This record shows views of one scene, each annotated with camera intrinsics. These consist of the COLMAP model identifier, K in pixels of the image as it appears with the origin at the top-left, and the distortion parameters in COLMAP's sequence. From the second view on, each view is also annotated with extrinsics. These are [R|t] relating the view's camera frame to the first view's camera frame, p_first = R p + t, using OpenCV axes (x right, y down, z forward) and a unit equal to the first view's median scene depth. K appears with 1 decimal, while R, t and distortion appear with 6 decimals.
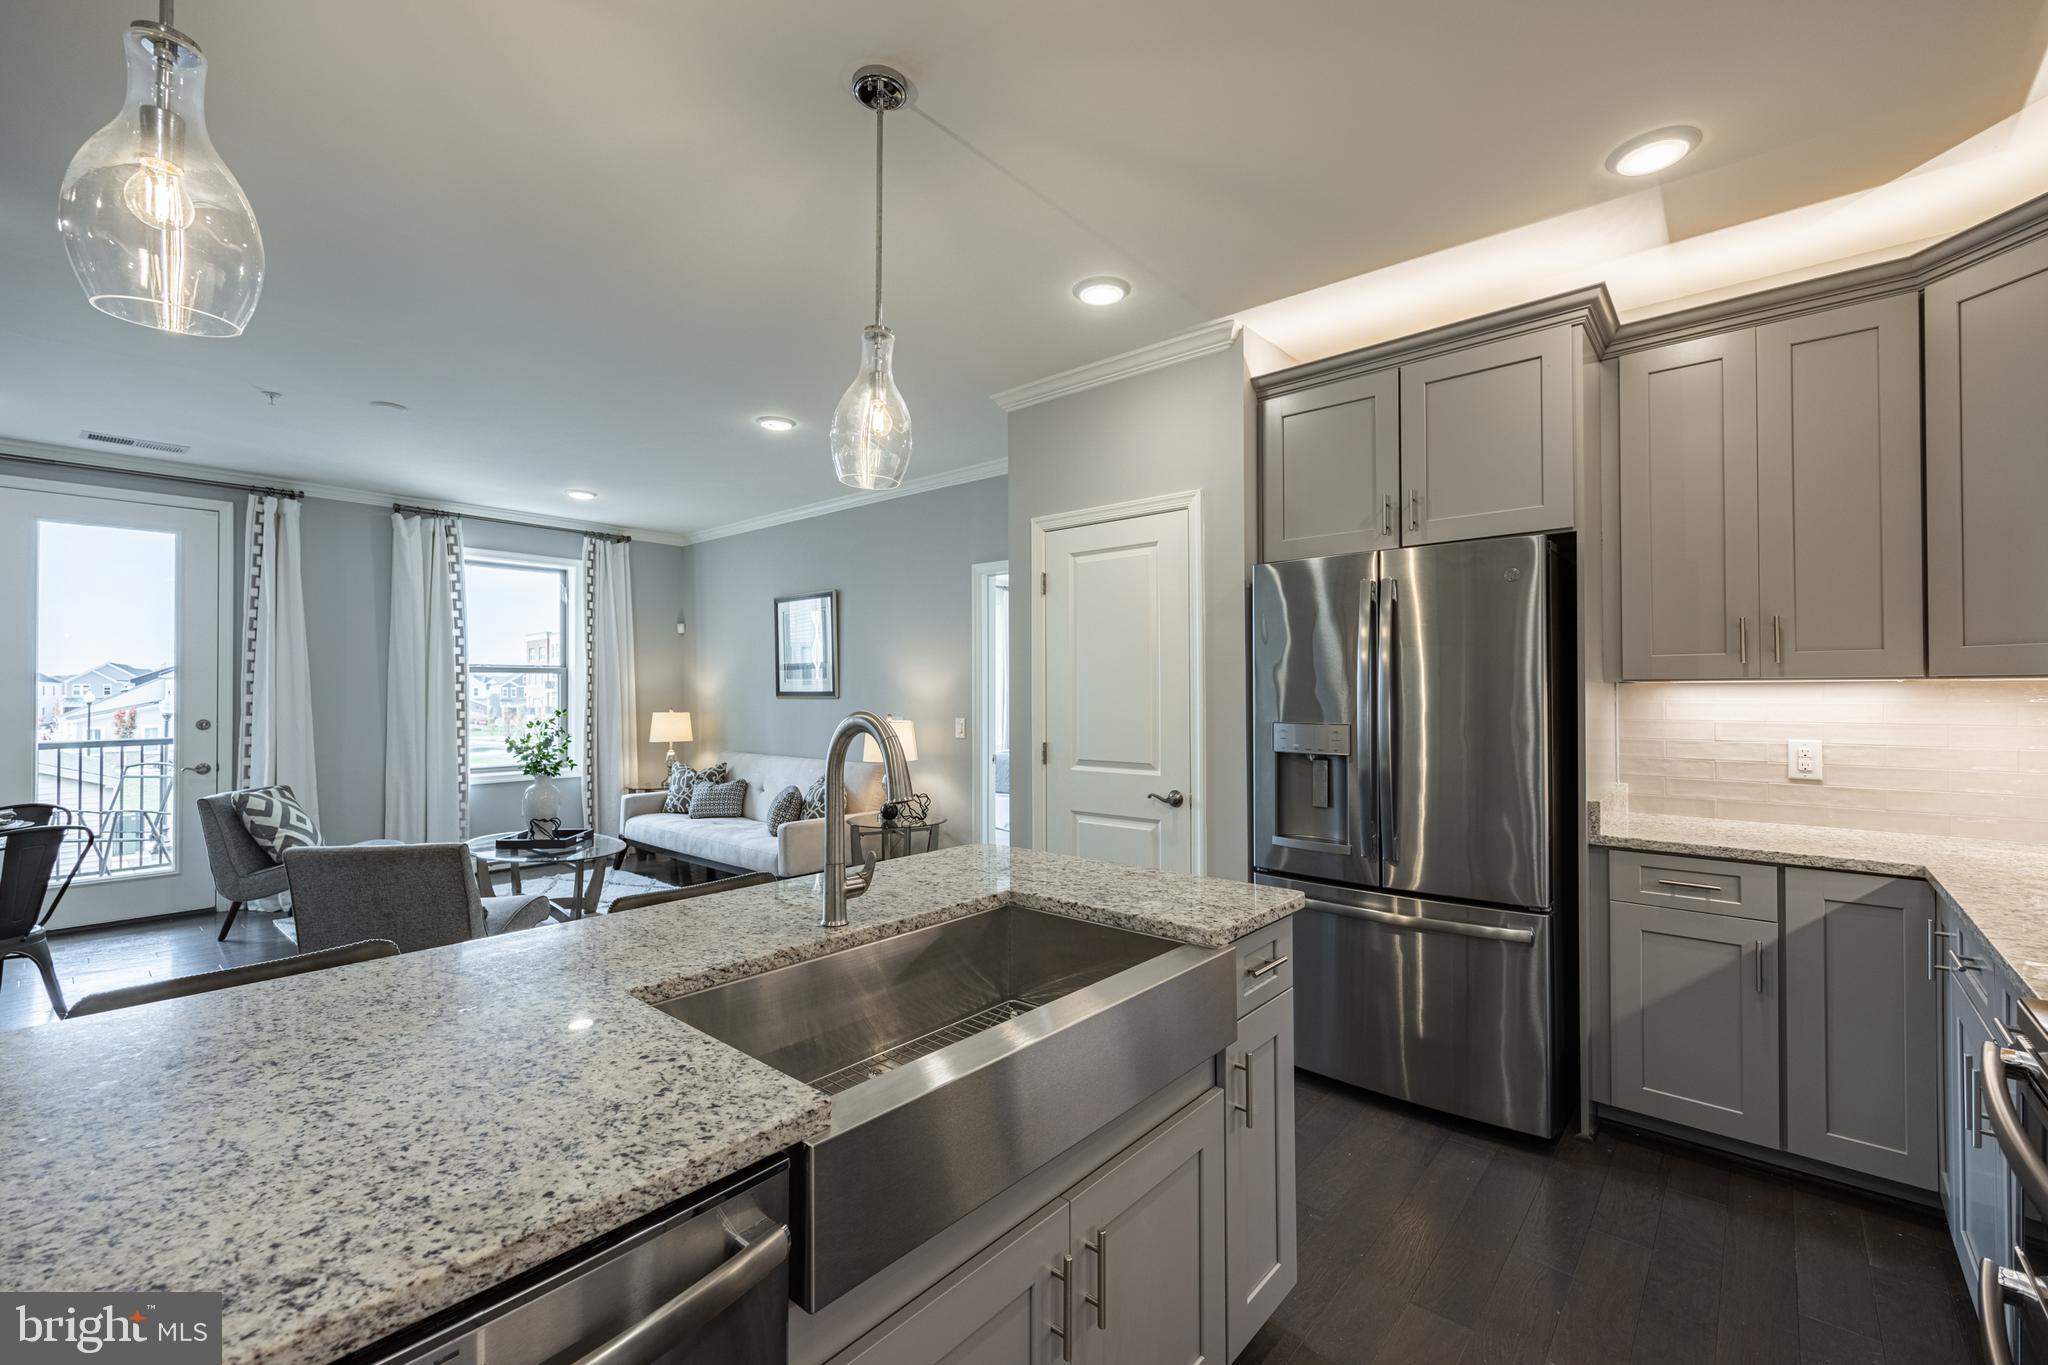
lens RADIAL K [[851.3, 0, 1024.8], [0, 851.3, 684.5], [0, 0, 1]] dist [0.006725, -0.000803]
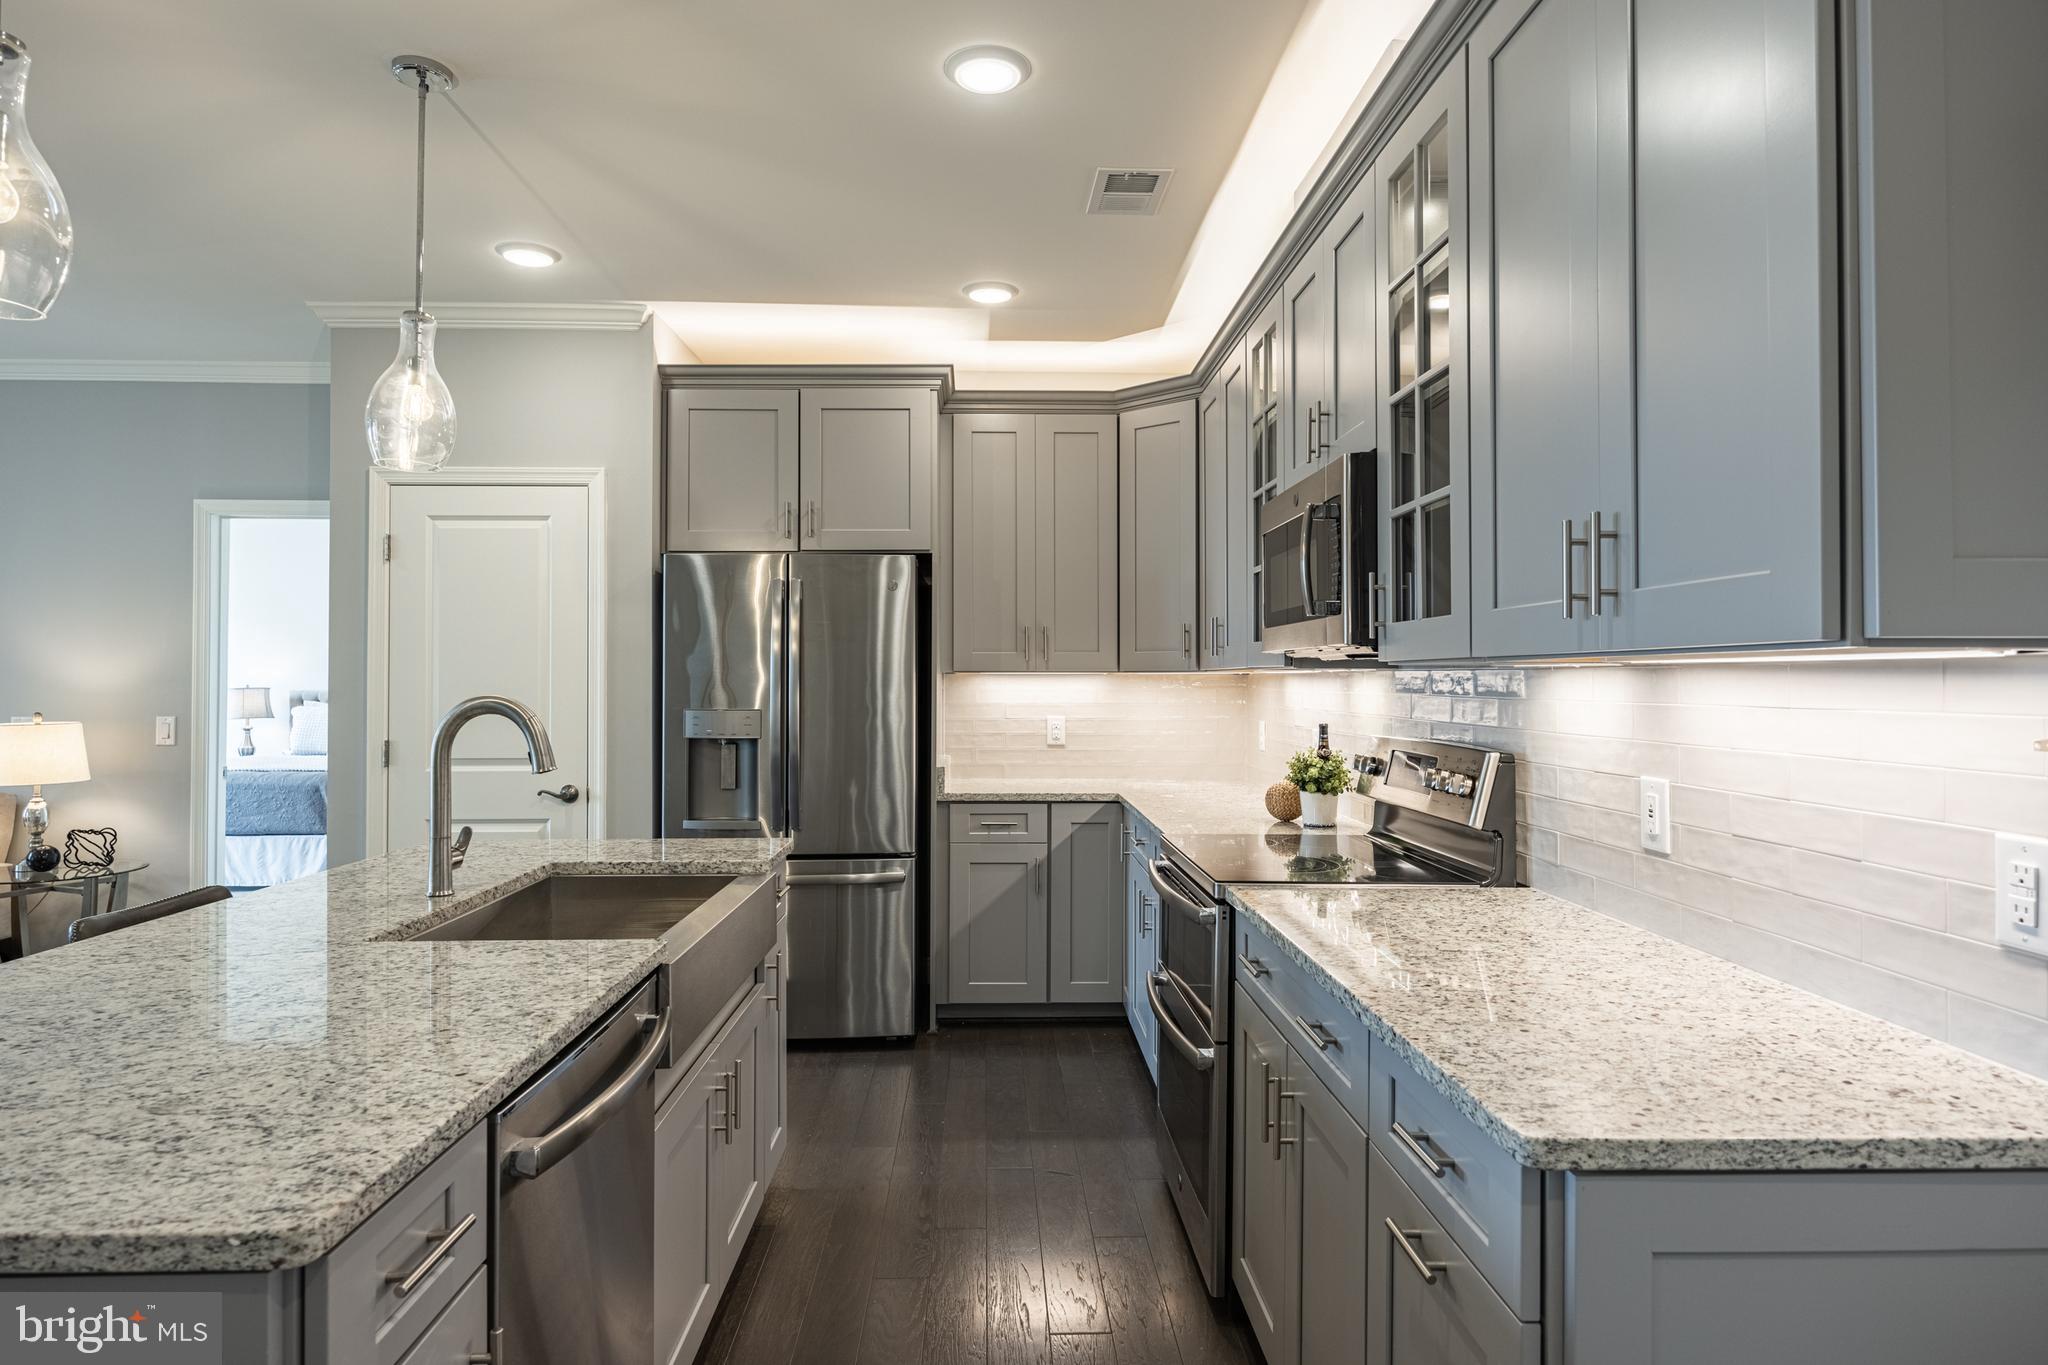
lens RADIAL K [[1157.1, 0, 1017.2], [0, 1157.1, 669.2], [0, 0, 1]] dist [-0.003201, 0.000348]
pose [[0.735858, 0.009953, 0.677062, -0.319605], [-0.008692, 0.999948, -0.005253, -0.000355], [-0.677080, -0.002019, 0.735907, -0.263606]]
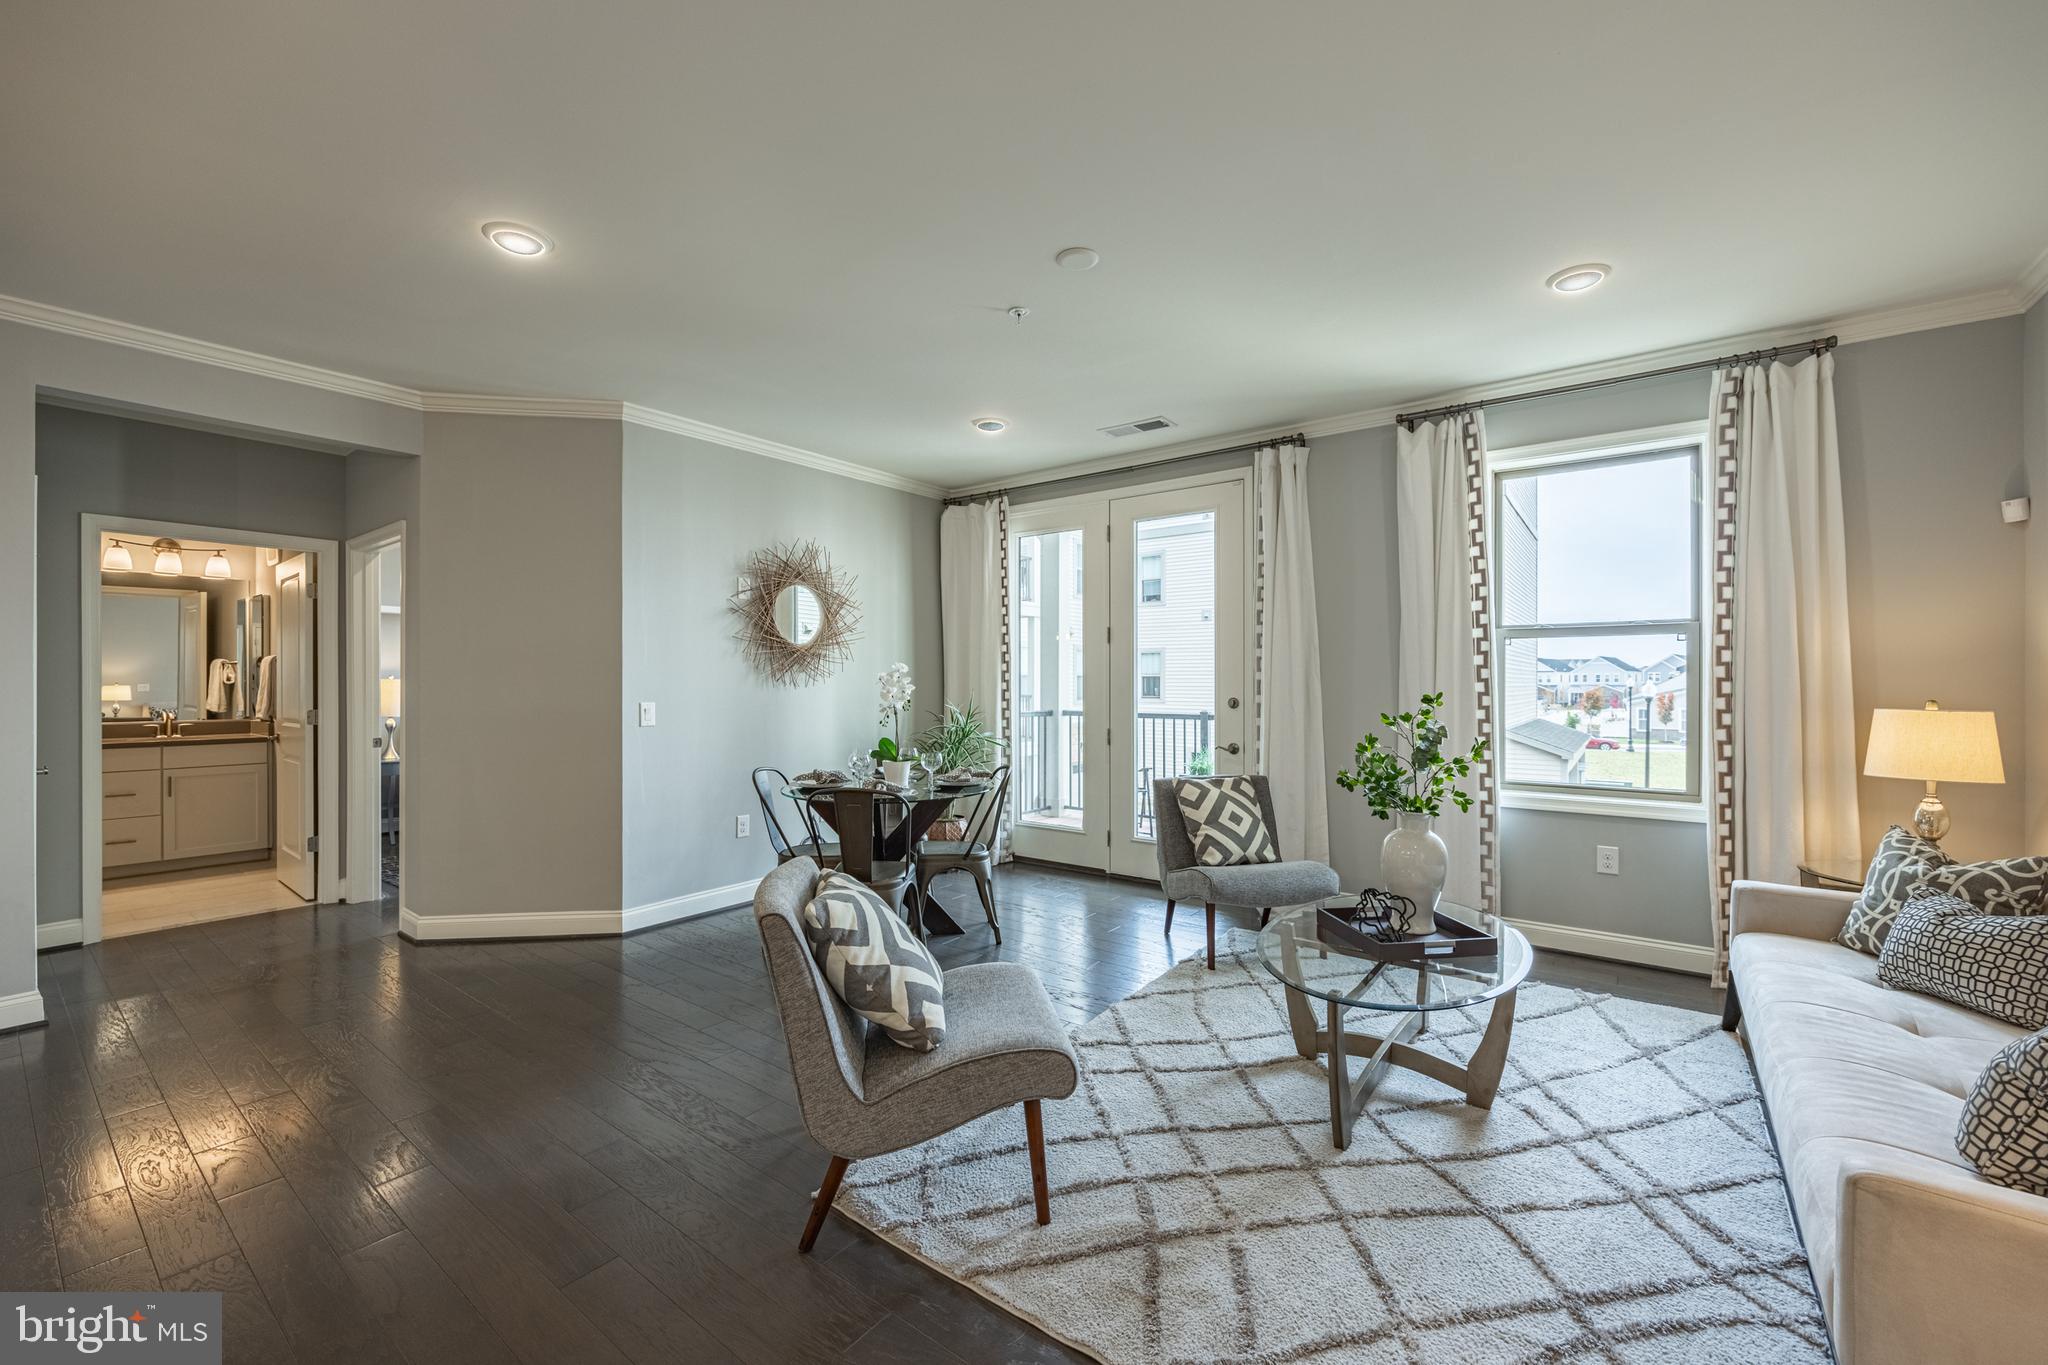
lens RADIAL K [[814.5, 0, 1022.9], [0, 814.5, 683.6], [0, 0, 1]] dist [-0.001833, 0.000043]
pose [[0.067497, 0.004515, -0.997709, -0.089150], [0.009209, 0.999944, 0.005148, 0.028018], [0.997677, -0.009535, 0.067451, 1.091527]]
